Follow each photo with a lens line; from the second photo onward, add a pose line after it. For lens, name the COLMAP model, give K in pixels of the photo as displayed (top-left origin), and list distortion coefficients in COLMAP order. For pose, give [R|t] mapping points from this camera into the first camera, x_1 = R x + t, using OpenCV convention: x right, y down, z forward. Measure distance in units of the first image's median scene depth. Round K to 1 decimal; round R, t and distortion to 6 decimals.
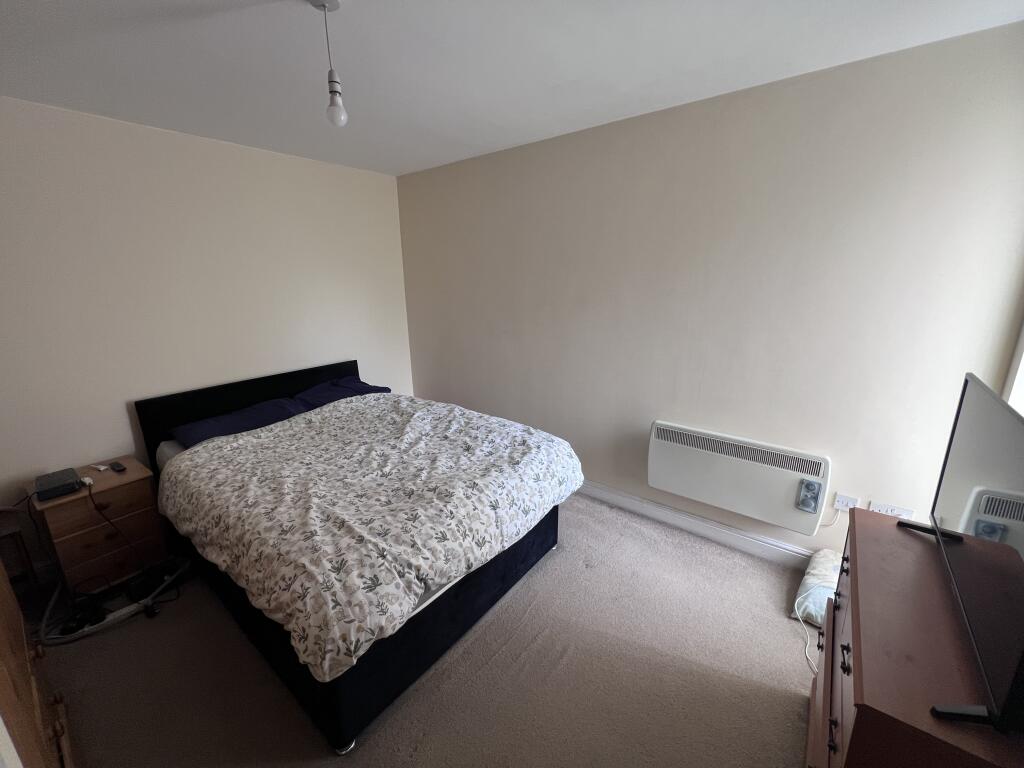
lens RADIAL K [[413.7, 0, 512.0], [0, 413.7, 384.0], [0, 0, 1]] dist [-0.001054, -0.000157]
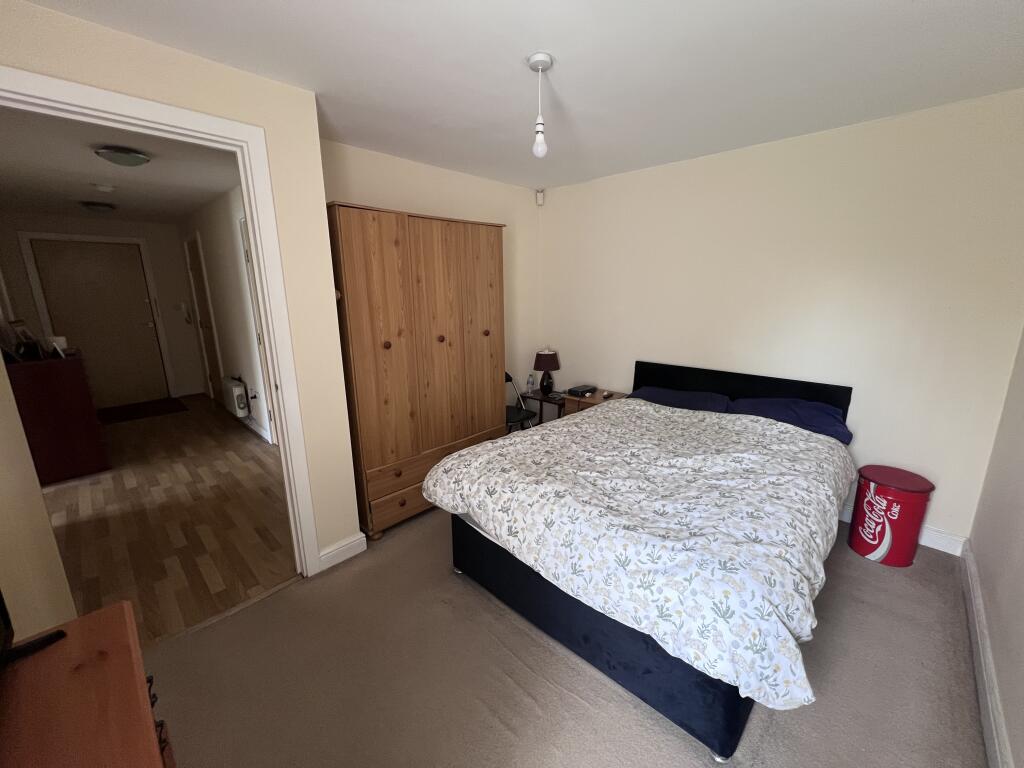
lens RADIAL K [[413.7, 0, 512.0], [0, 413.7, 384.0], [0, 0, 1]] dist [-0.001054, -0.000157]
pose [[-0.107281, 0.243383, -0.963979, 0.609946], [-0.246771, 0.932716, 0.262953, -0.168625], [0.963117, 0.266092, -0.040003, 0.694556]]
